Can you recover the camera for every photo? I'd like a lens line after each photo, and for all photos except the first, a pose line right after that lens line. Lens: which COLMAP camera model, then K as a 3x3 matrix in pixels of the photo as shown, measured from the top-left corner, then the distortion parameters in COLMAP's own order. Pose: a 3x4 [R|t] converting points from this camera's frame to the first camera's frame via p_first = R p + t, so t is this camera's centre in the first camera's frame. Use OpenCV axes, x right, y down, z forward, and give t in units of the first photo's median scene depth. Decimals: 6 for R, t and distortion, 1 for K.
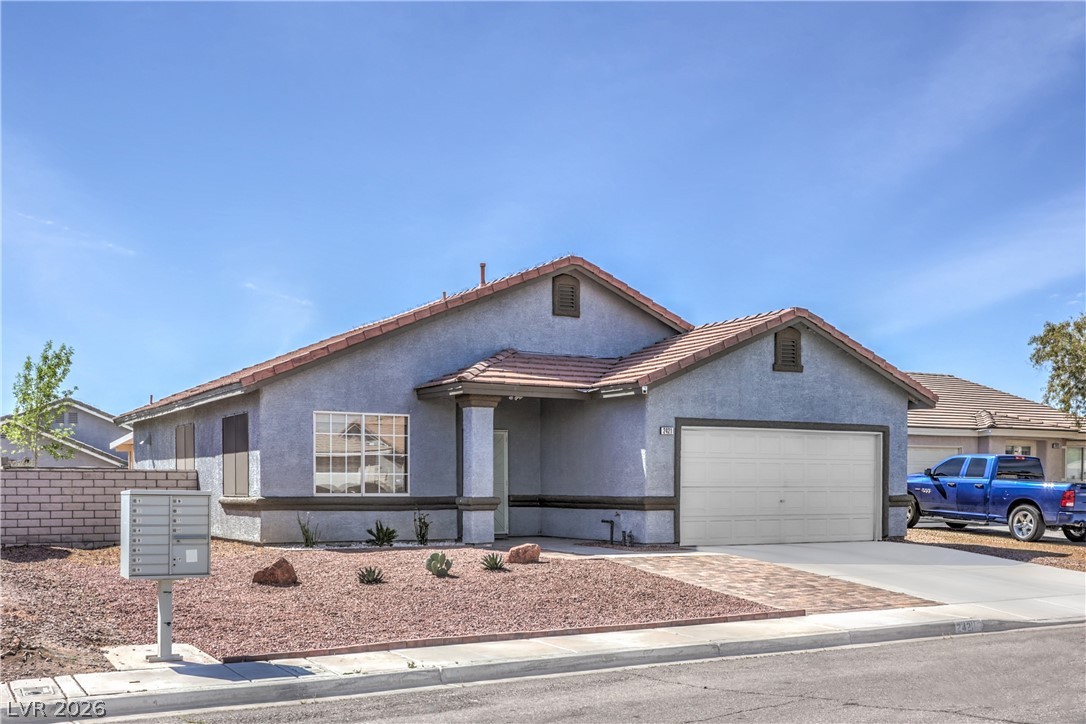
lens RADIAL K [[1095.8, 0, 543.0], [0, 1095.8, 362.0], [0, 0, 1]] dist [-0.006845, 0.008674]
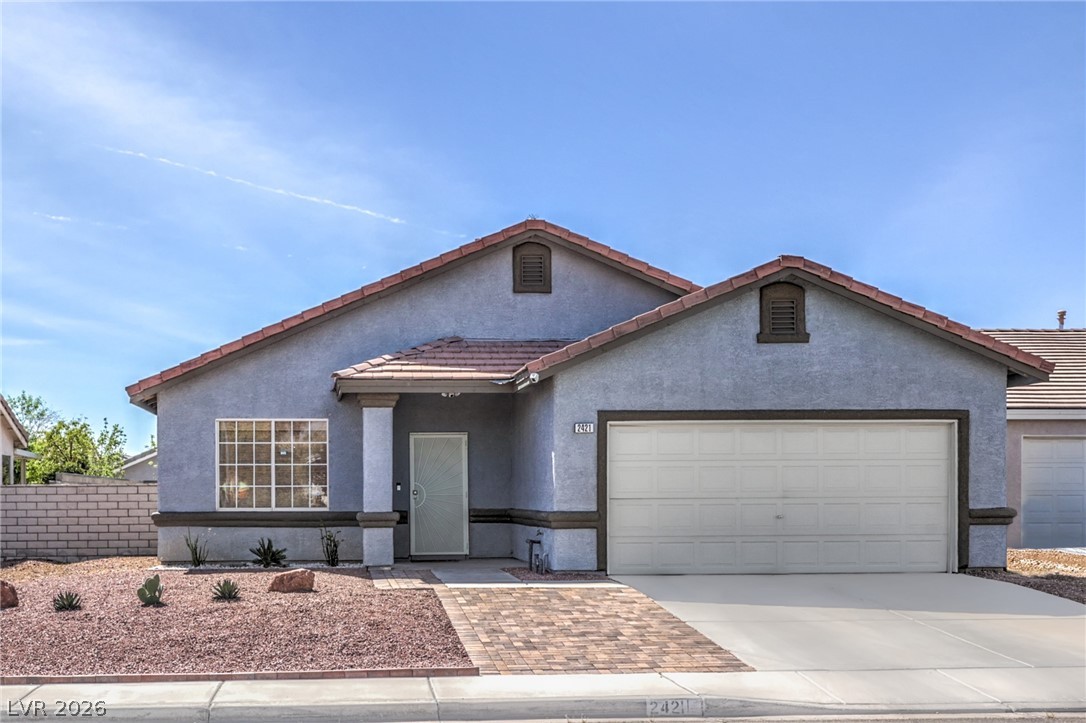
lens RADIAL K [[1185.3, 0, 543.0], [0, 1185.3, 361.5], [0, 0, 1]] dist [0.003592, -0.021509]
pose [[0.891784, -0.056616, -0.448906, 0.462462], [0.057544, 0.998276, -0.011587, 0.022609], [0.448788, -0.015499, 0.893504, 0.218971]]
